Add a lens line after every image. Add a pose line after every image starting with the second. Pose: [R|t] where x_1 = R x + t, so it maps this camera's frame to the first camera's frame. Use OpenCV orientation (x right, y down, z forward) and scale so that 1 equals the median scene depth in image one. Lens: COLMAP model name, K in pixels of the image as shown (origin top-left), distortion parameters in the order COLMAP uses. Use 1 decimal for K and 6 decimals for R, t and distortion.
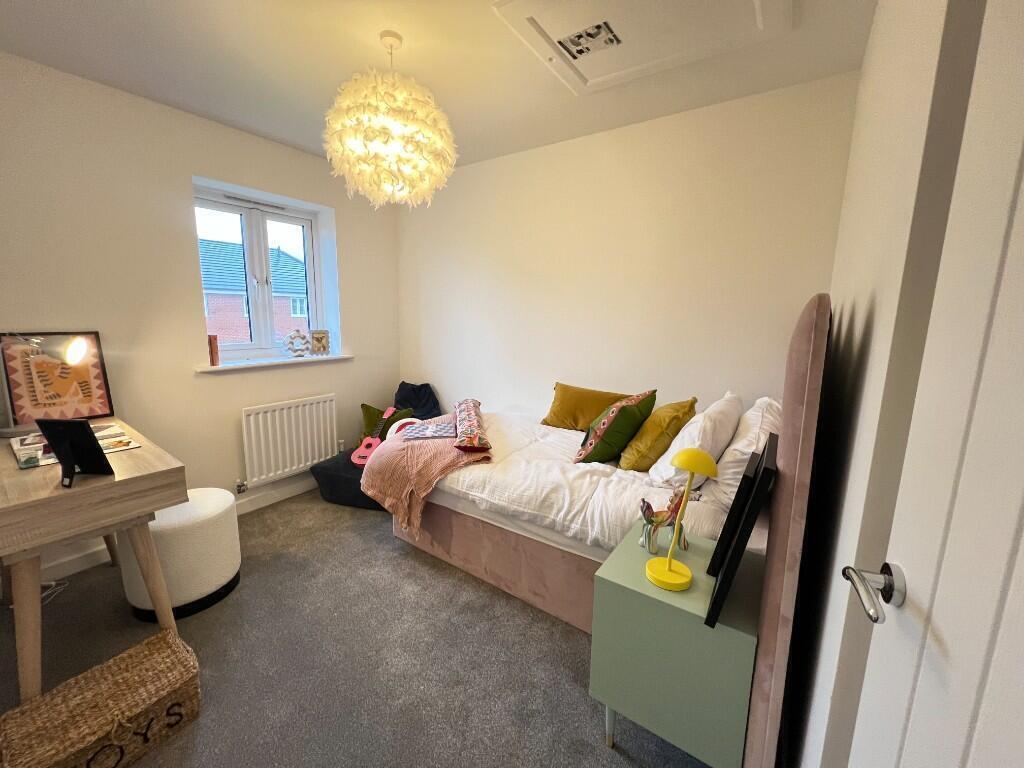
lens RADIAL K [[409.9, 0, 509.8], [0, 409.9, 380.5], [0, 0, 1]] dist [-0.001713, 0.000264]
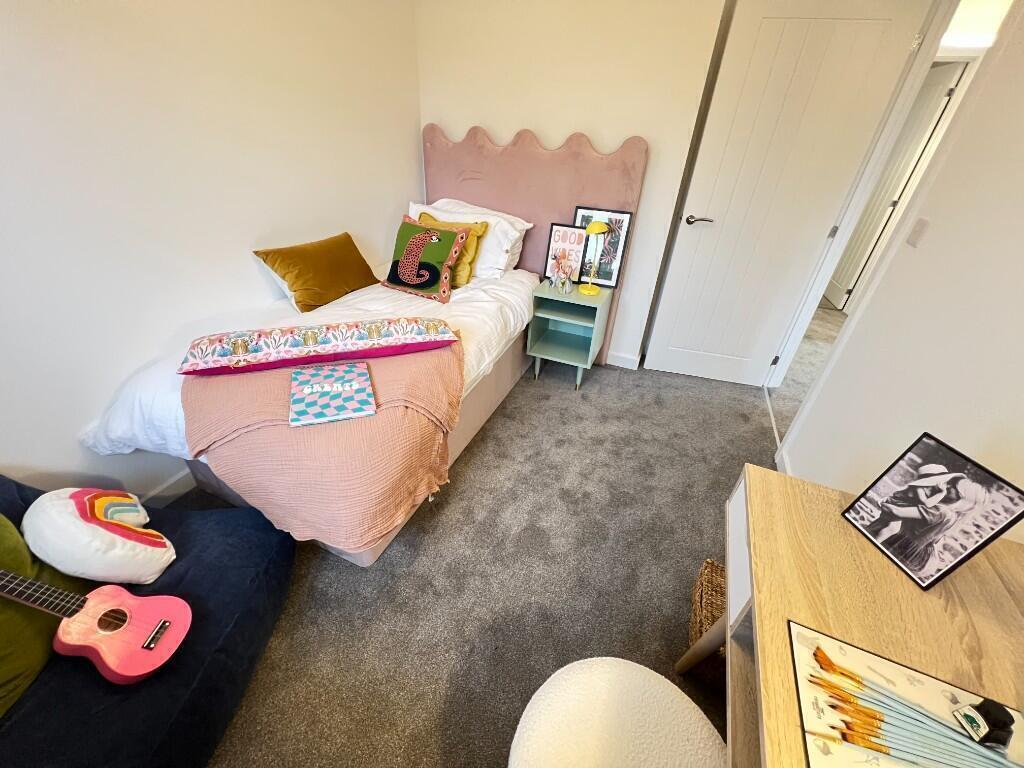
lens RADIAL K [[409.9, 0, 509.8], [0, 409.9, 380.5], [0, 0, 1]] dist [-0.001713, 0.000264]
pose [[-0.198442, -0.553068, 0.809158, -0.683462], [0.116498, 0.806414, 0.579763, -0.178458], [-0.973164, 0.209315, -0.095595, 0.822814]]
